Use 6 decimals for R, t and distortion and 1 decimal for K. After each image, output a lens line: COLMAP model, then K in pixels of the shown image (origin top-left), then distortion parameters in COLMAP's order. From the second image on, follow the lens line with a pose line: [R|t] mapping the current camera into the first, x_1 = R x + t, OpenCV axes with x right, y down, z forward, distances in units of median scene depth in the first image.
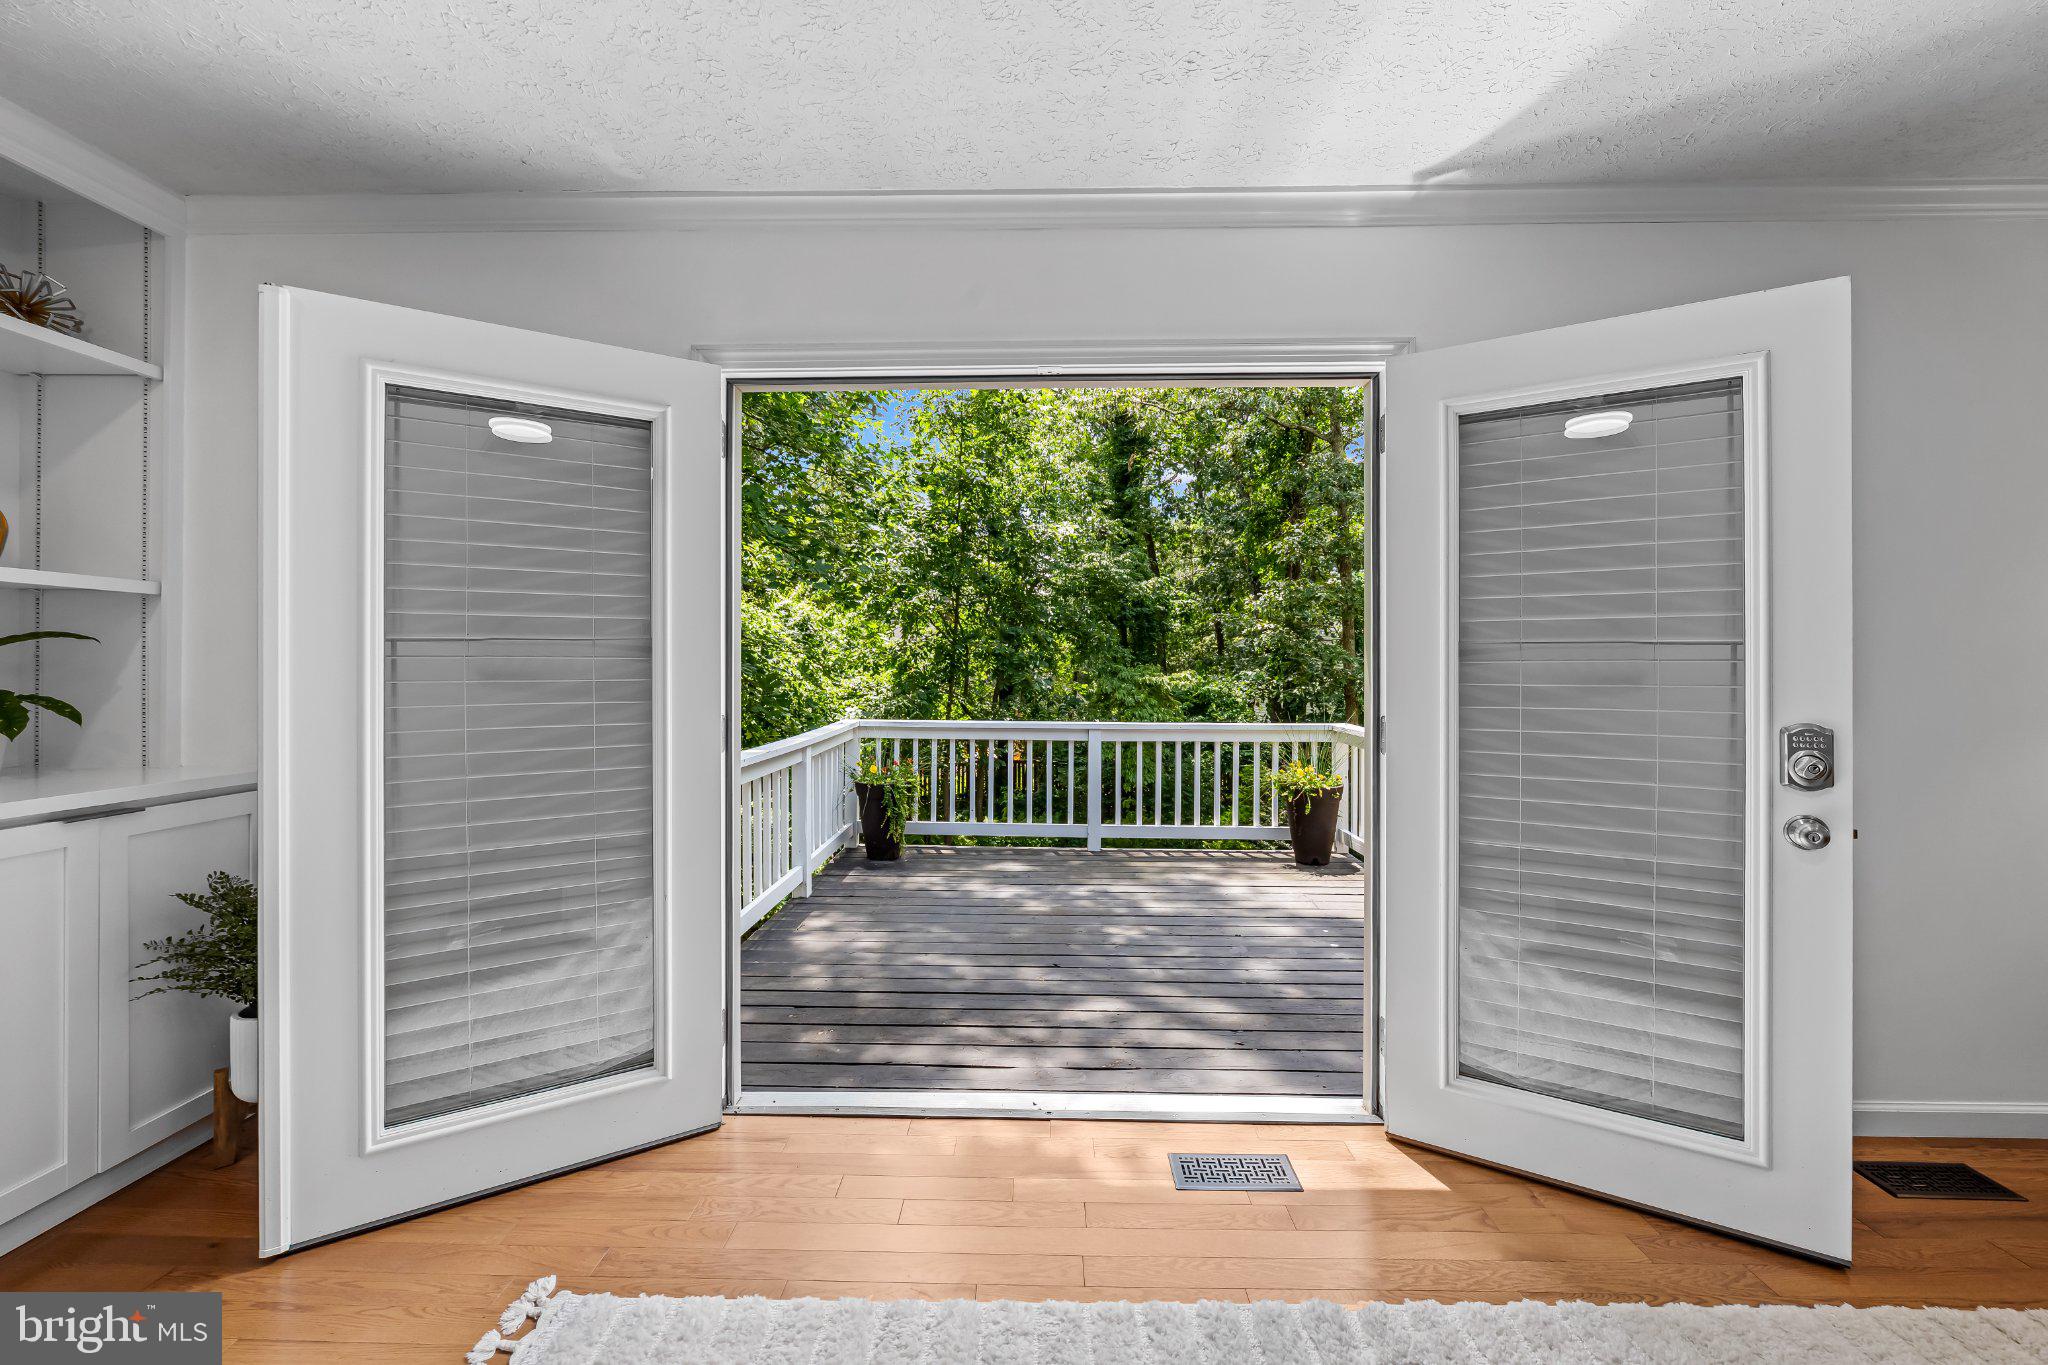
lens RADIAL K [[825.1, 0, 1026.2], [0, 825.1, 671.1], [0, 0, 1]] dist [-0.013050, -0.000180]
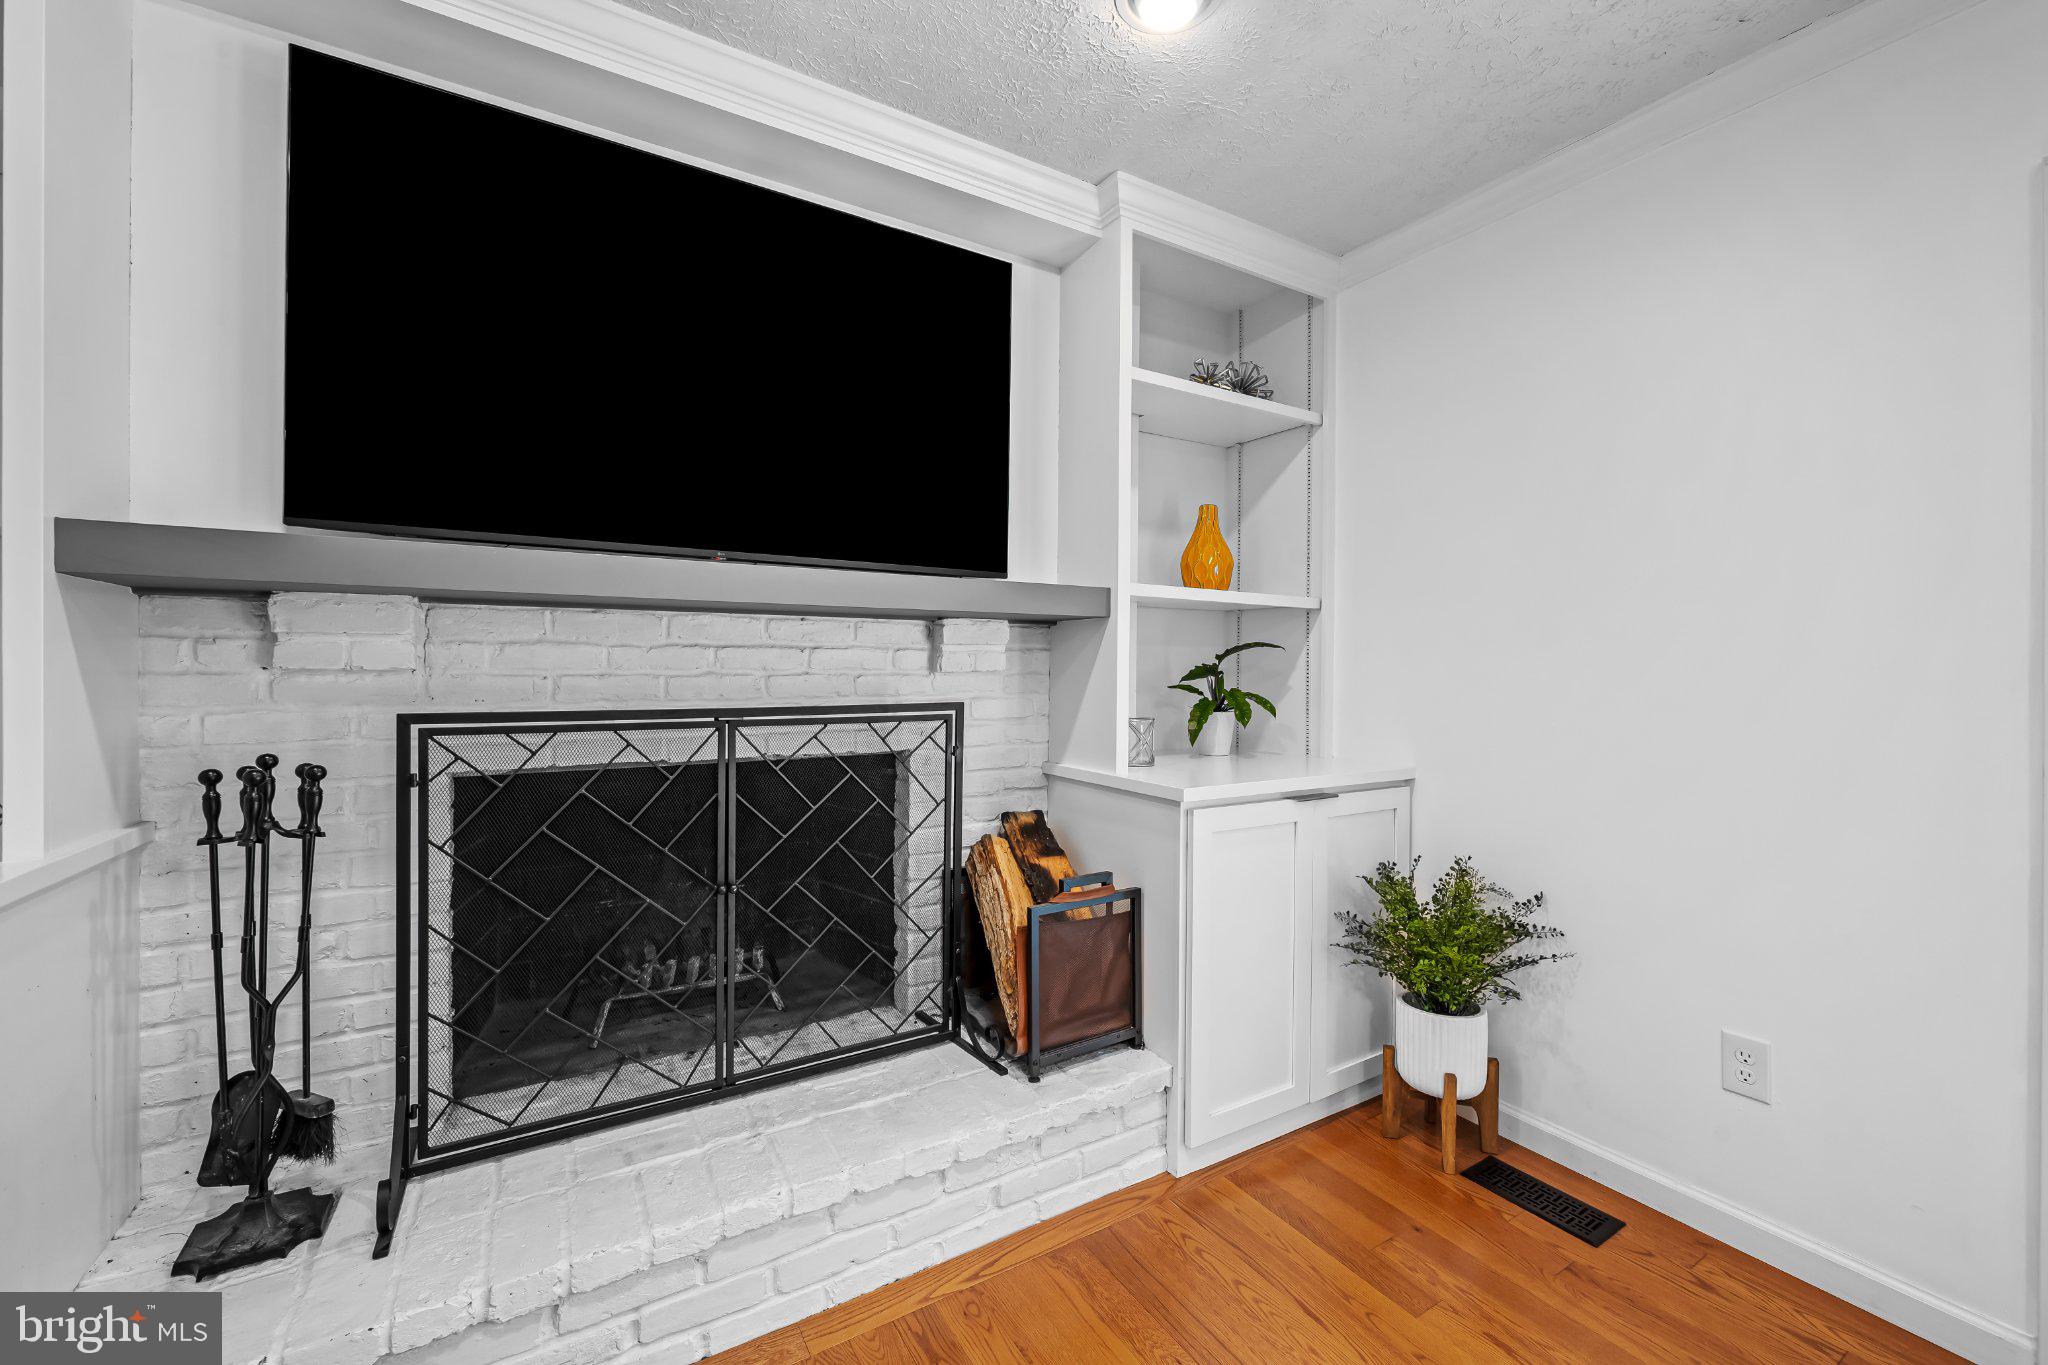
lens RADIAL K [[825.1, 0, 1026.2], [0, 825.1, 671.1], [0, 0, 1]] dist [-0.013050, -0.000180]
pose [[0.546434, 0.005006, -0.837487, -0.333701], [-0.005715, 0.999981, 0.002248, -0.004053], [0.837482, 0.003557, 0.546453, 0.003799]]
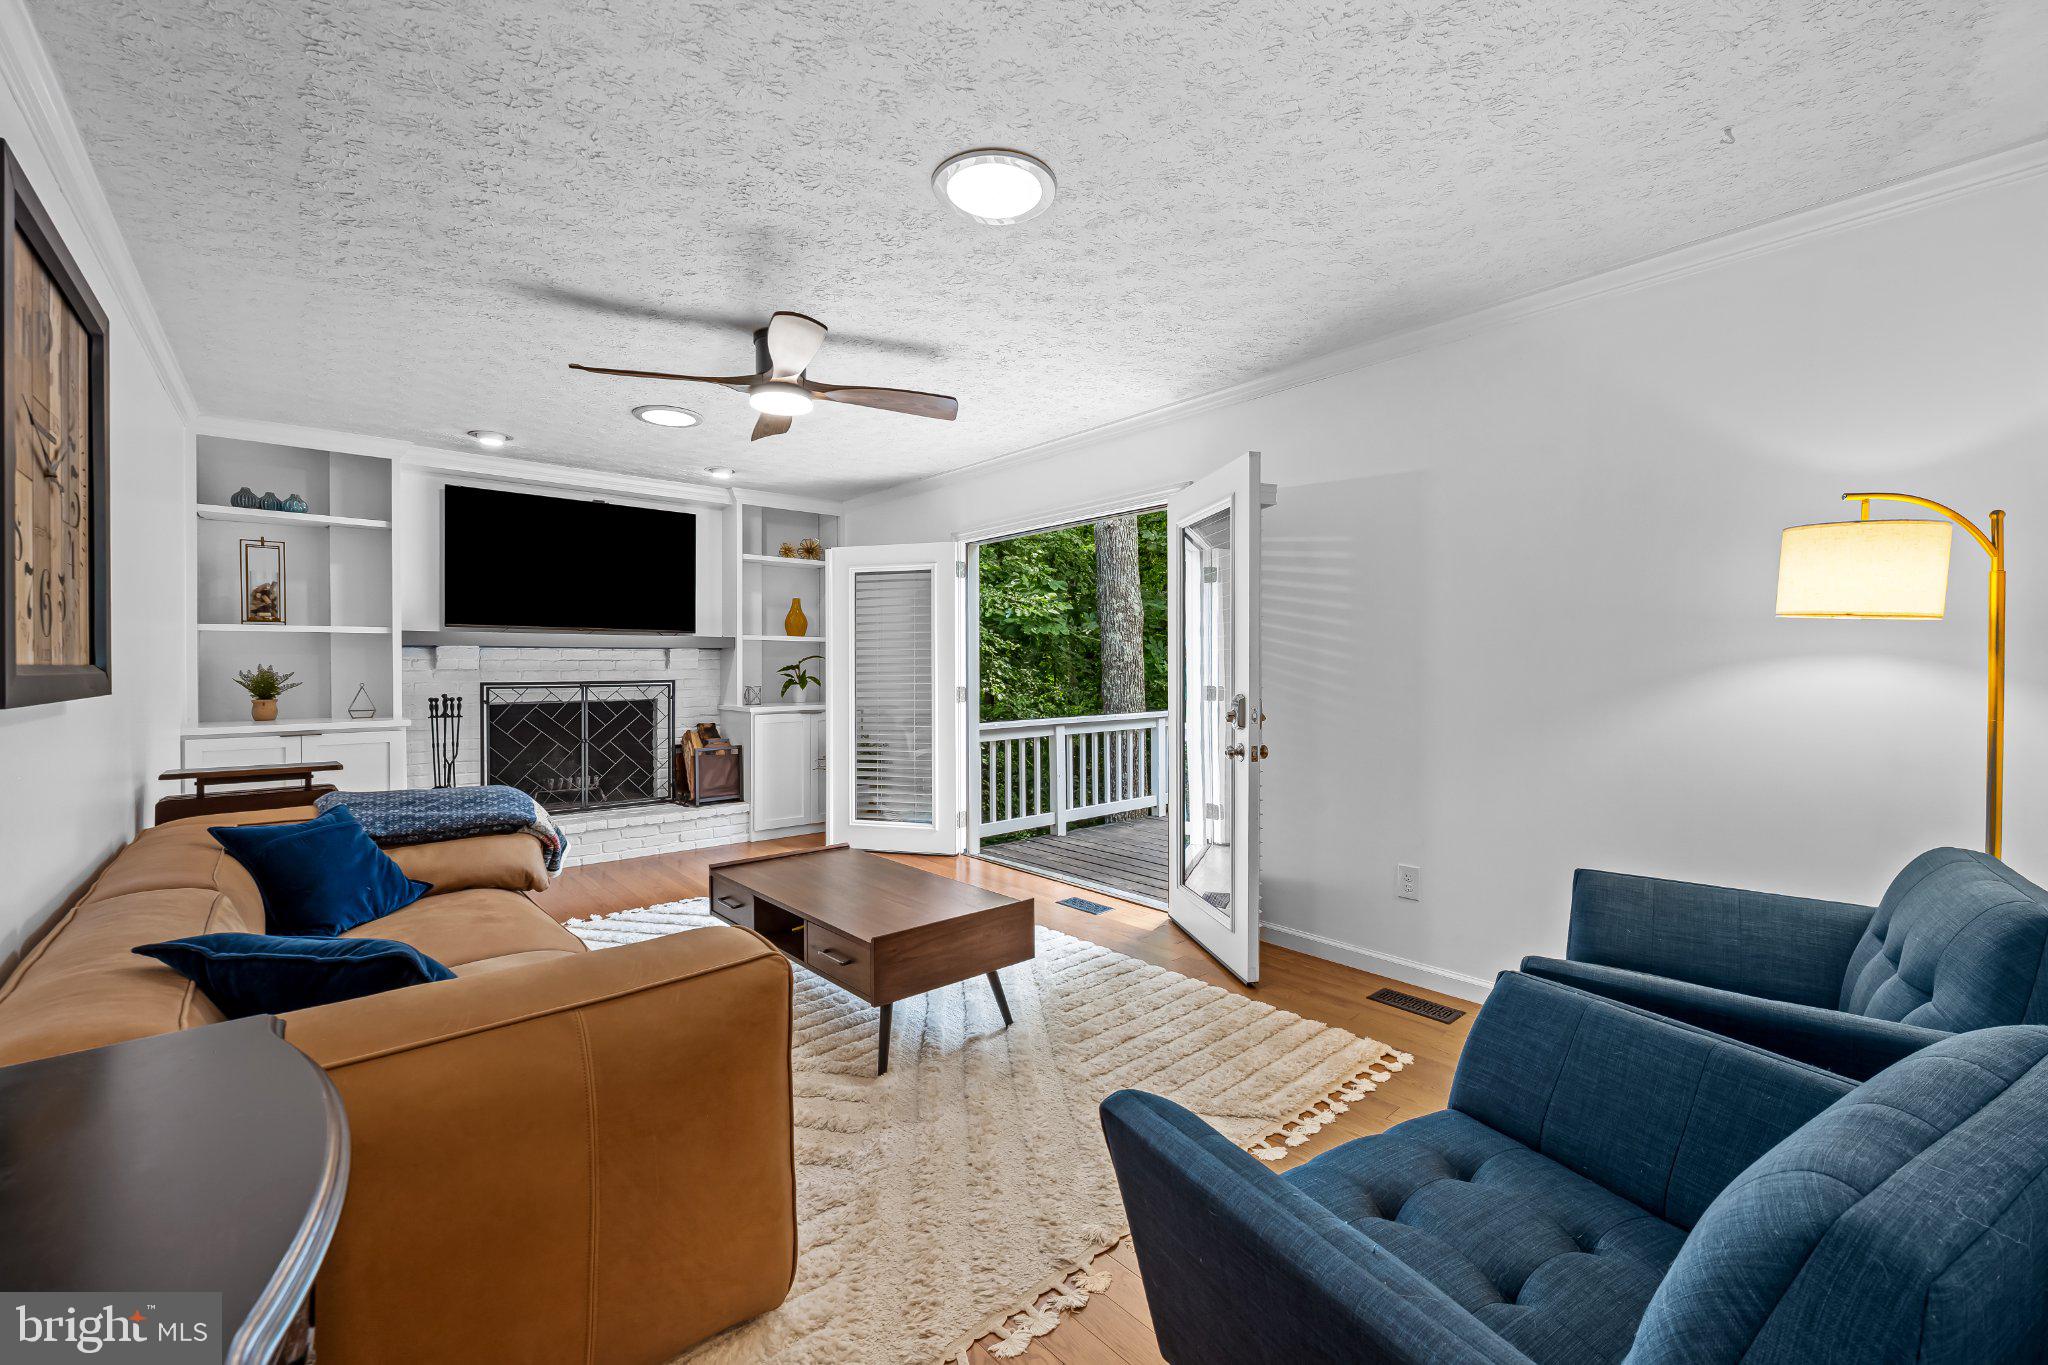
lens RADIAL K [[825.1, 0, 1026.2], [0, 825.1, 671.1], [0, 0, 1]] dist [-0.013050, -0.000180]
pose [[0.672523, -0.000512, -0.740076, 1.626983], [0.004389, 0.999985, 0.003297, 0.003109], [0.740063, -0.005466, 0.672515, -0.499547]]
